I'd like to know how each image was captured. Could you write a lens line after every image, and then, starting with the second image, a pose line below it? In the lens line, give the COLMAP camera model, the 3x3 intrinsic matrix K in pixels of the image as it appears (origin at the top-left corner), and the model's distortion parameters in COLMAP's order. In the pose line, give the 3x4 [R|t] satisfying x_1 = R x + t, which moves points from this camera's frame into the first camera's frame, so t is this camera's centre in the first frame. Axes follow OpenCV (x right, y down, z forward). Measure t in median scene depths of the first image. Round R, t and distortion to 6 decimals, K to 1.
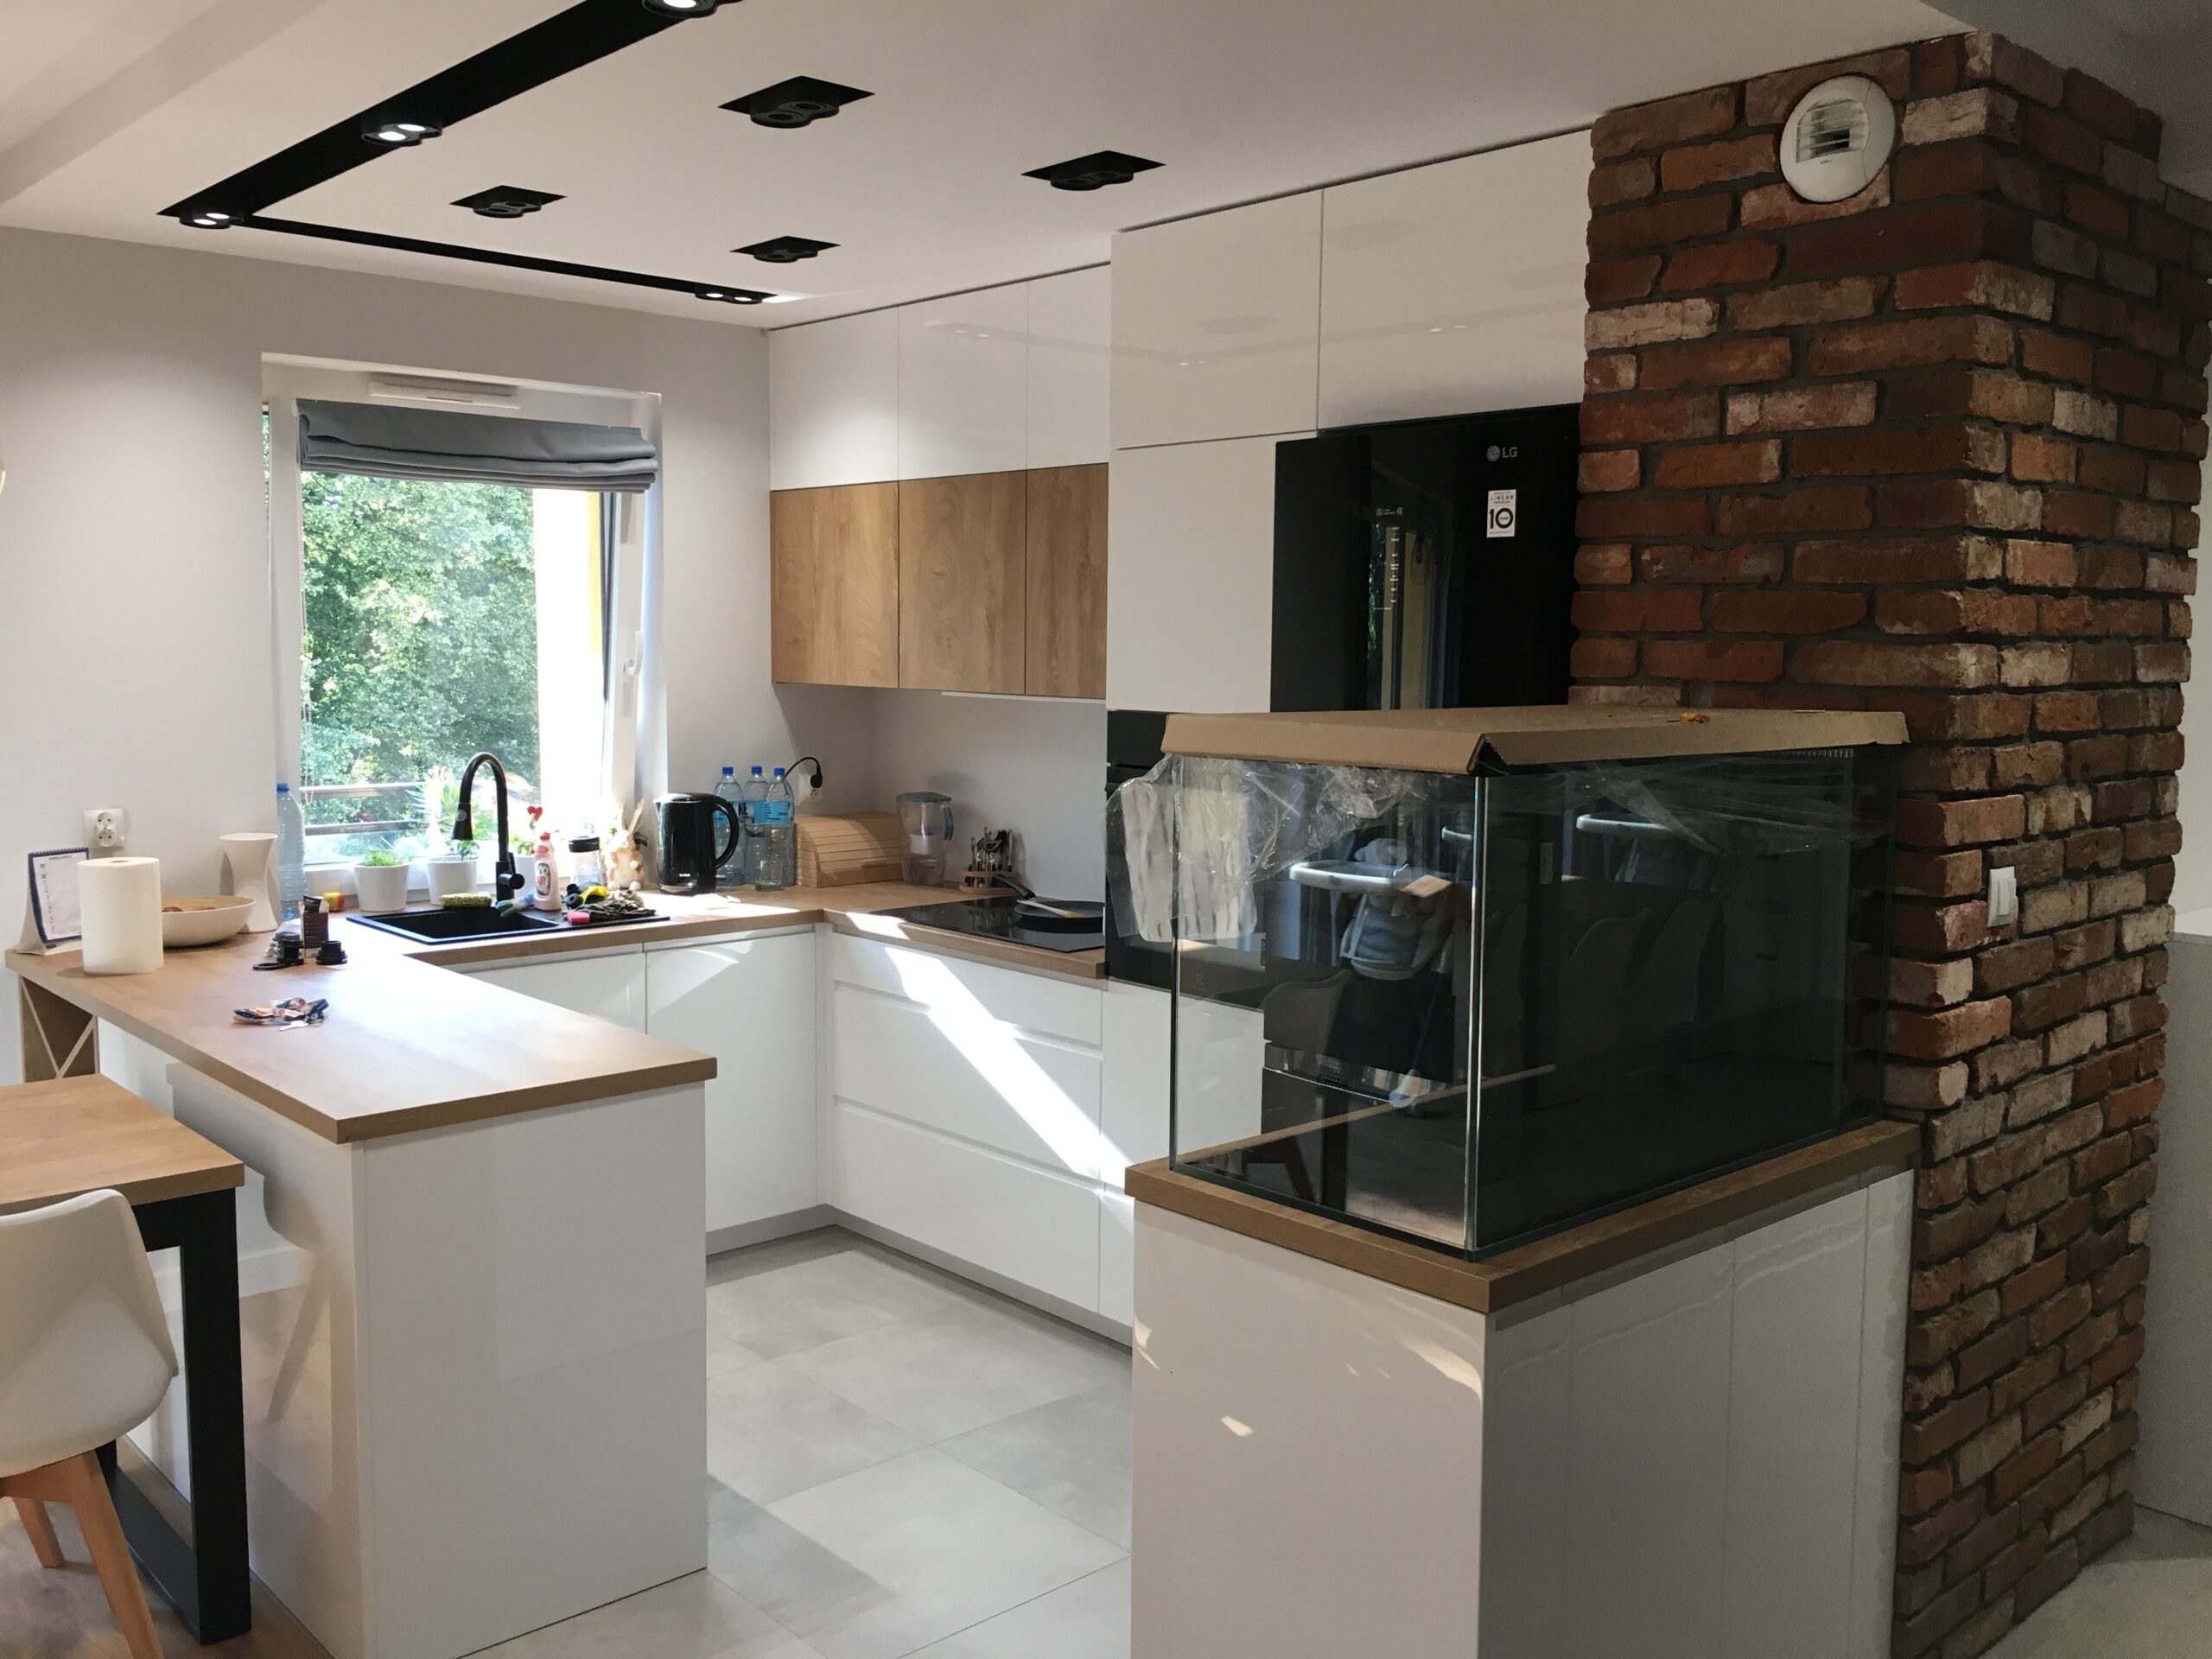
lens RADIAL K [[1877.5, 0, 1107.7], [0, 1877.5, 821.9], [0, 0, 1]] dist [0.013032, 0.000886]
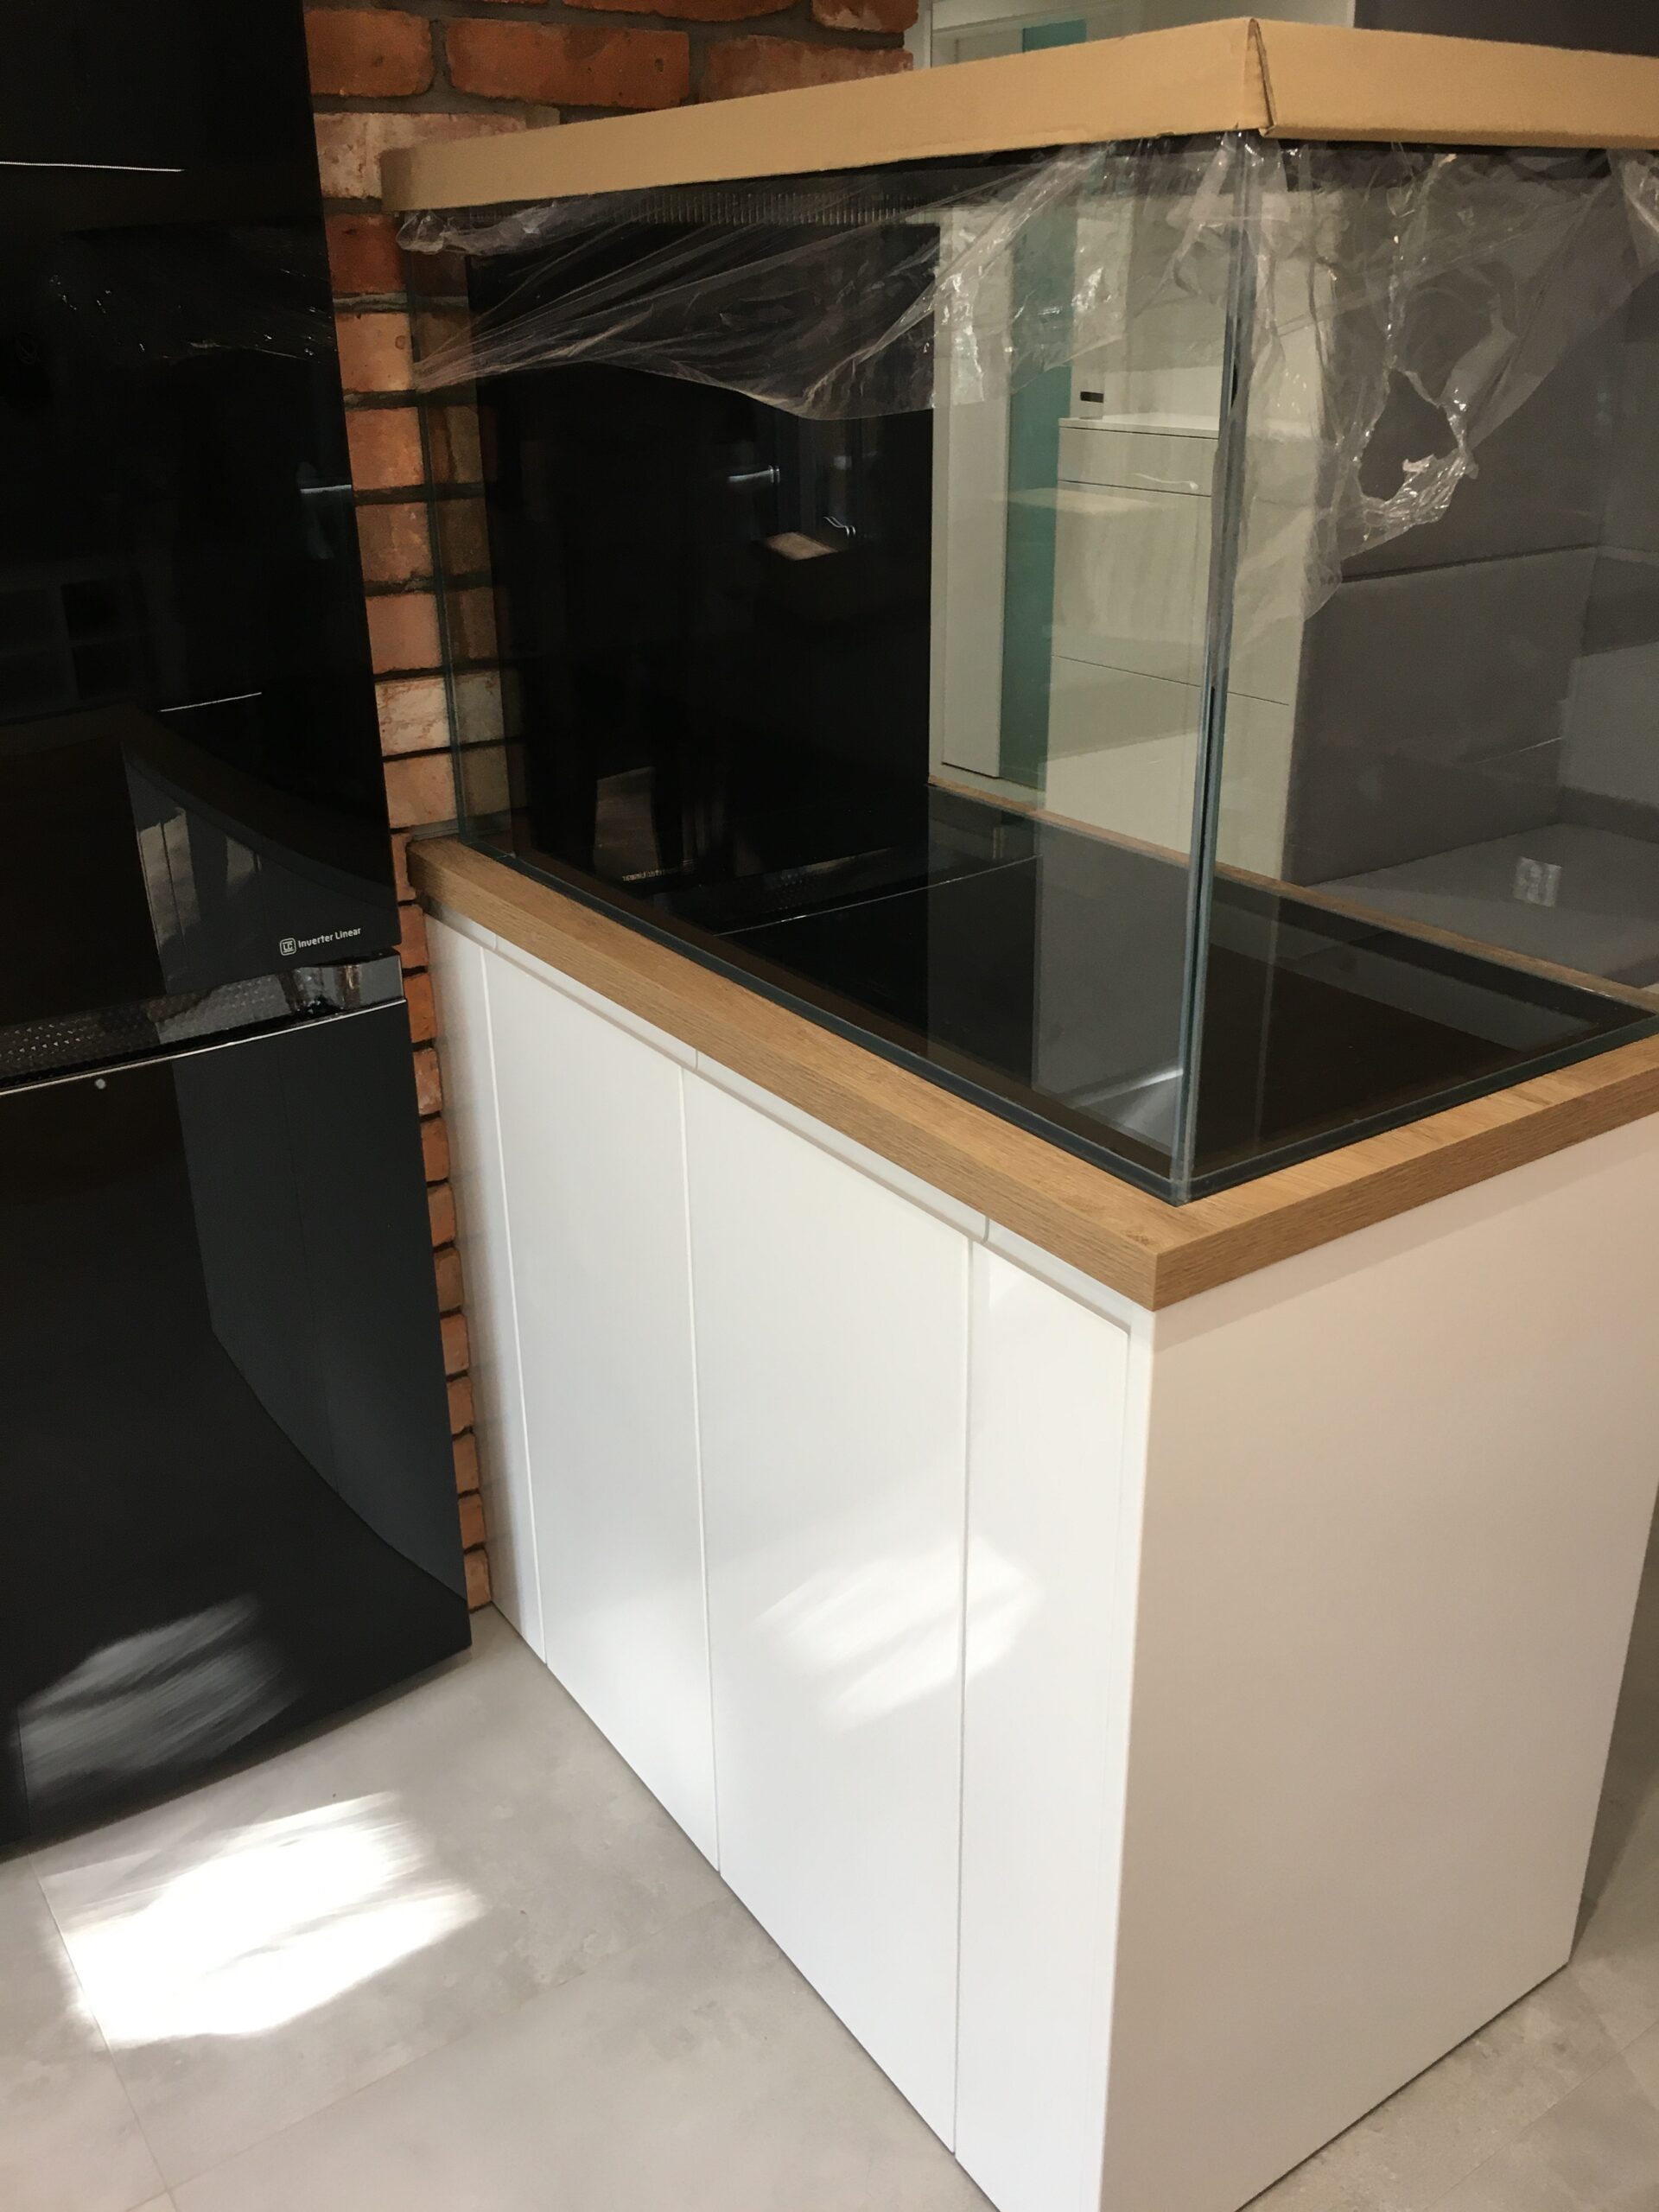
lens RADIAL K [[1877.5, 0, 828.4], [0, 1877.5, 1106.5], [0, 0, 1]] dist [0.013032, 0.000886]
pose [[0.138402, -0.409927, 0.901557, -0.307027], [0.109854, 0.911054, 0.397381, -0.017245], [-0.984265, 0.044041, 0.171124, 0.839302]]
